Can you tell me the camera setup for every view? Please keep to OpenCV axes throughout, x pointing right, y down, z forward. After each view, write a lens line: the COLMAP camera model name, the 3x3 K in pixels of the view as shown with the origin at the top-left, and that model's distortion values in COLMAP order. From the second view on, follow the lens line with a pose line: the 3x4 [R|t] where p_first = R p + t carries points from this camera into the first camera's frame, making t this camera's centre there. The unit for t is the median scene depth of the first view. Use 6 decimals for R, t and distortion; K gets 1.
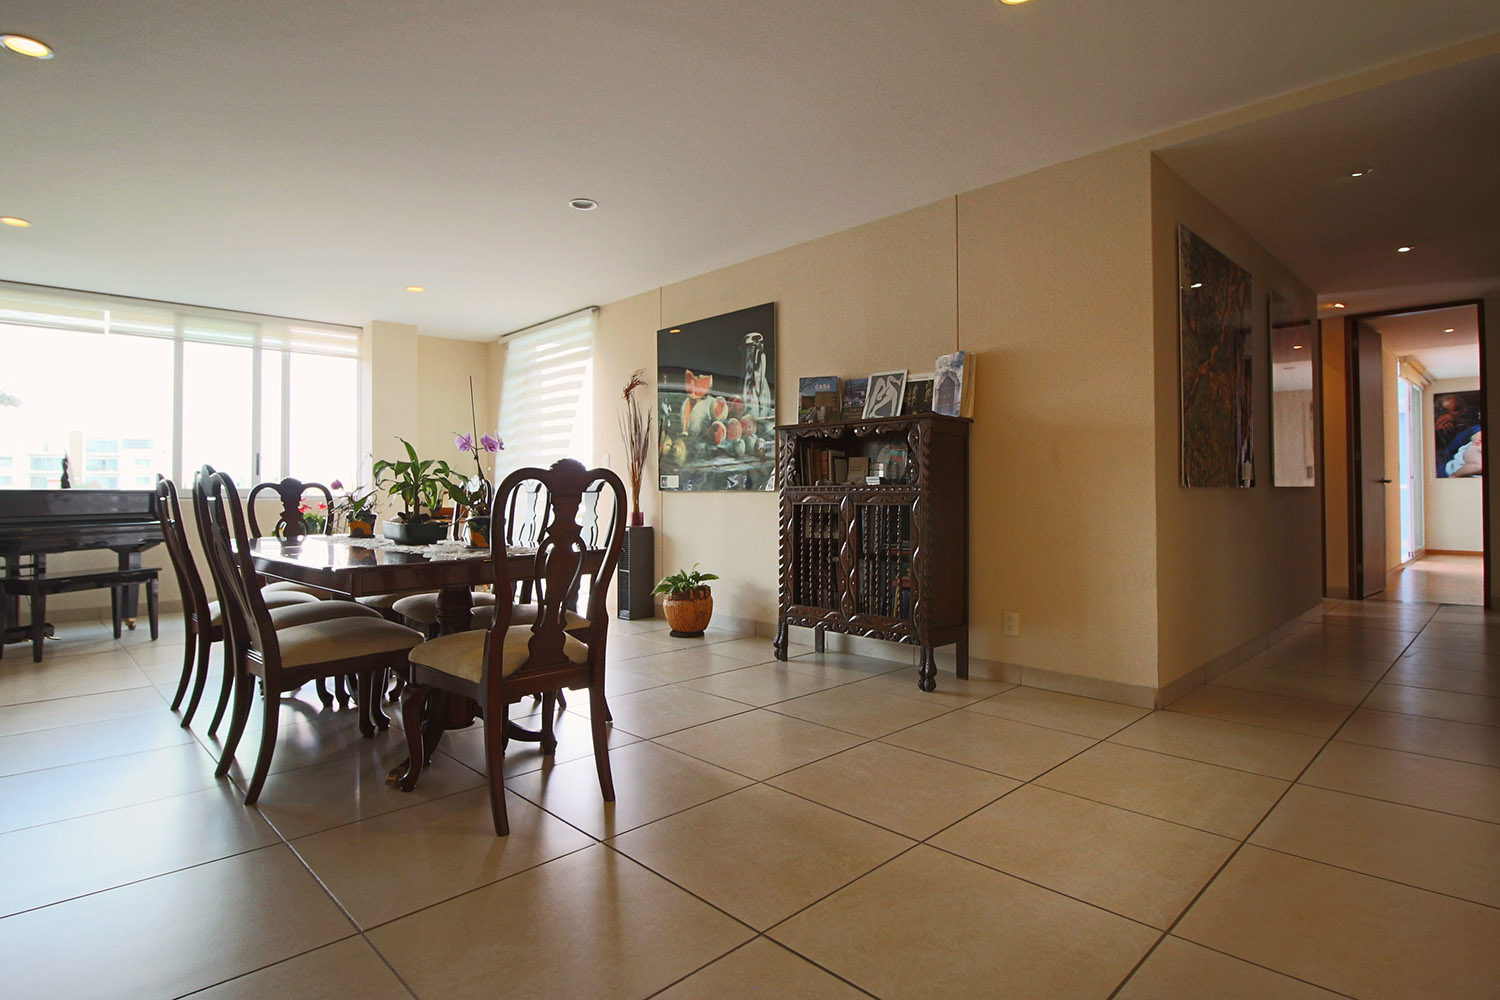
lens RADIAL K [[777.9, 0, 747.6], [0, 777.9, 483.1], [0, 0, 1]] dist [0.001243, -0.013989]
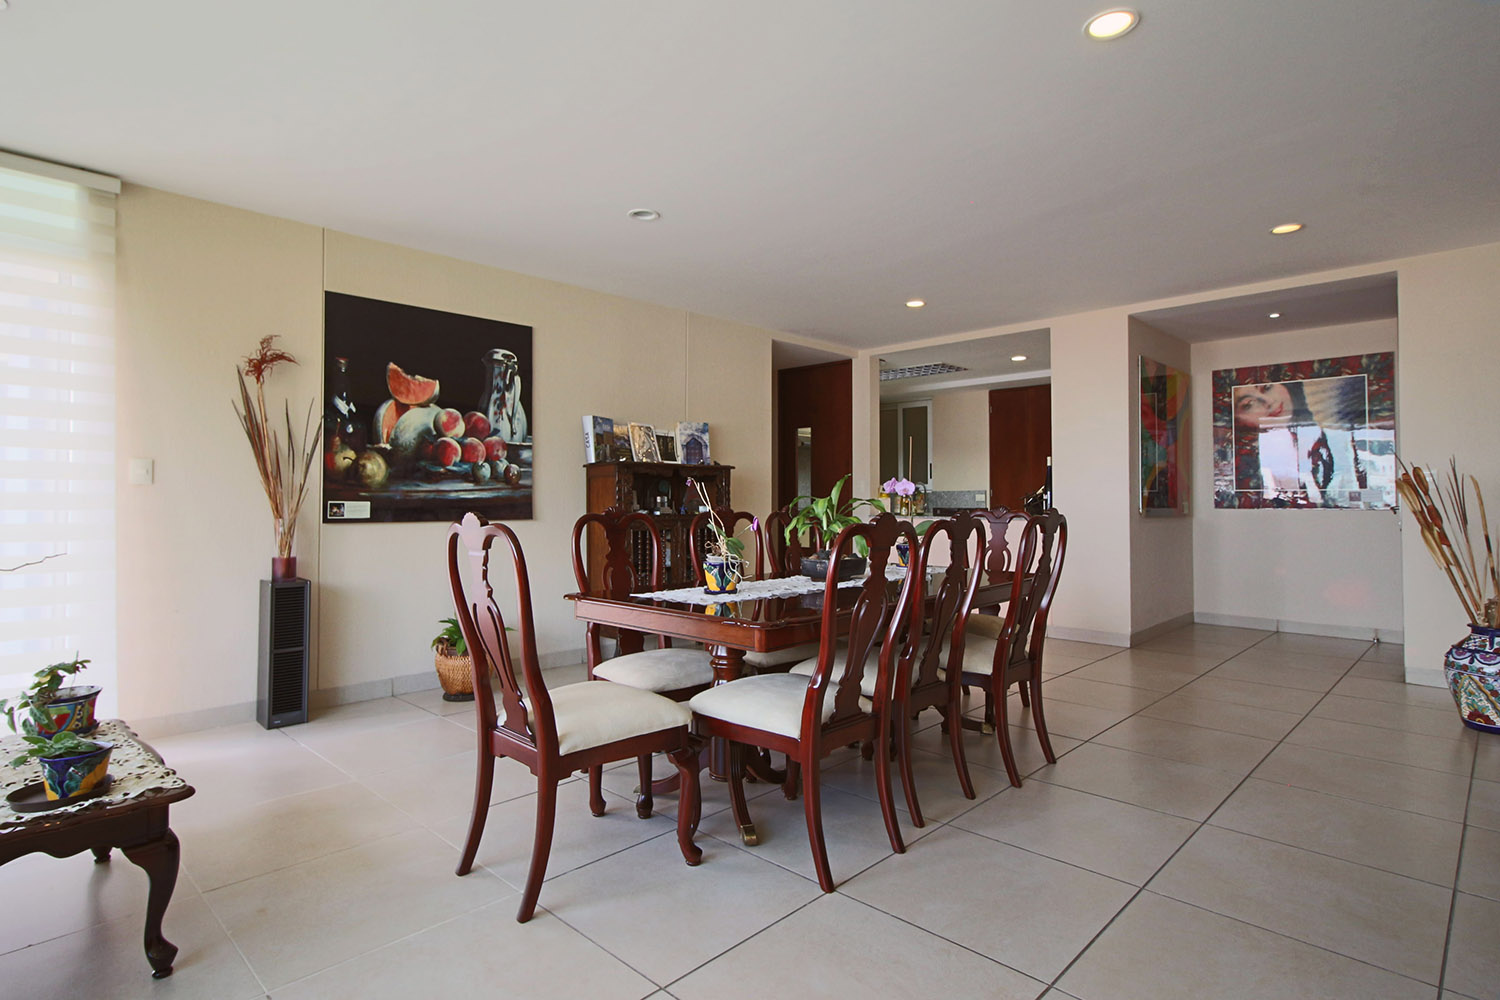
lens RADIAL K [[777.9, 0, 747.6], [0, 777.9, 483.1], [0, 0, 1]] dist [0.001243, -0.013989]
pose [[-0.023038, 0.022423, 0.999483, -1.124586], [-0.013792, 0.999646, -0.022744, -0.020627], [-0.999639, -0.014309, -0.022721, 0.885703]]
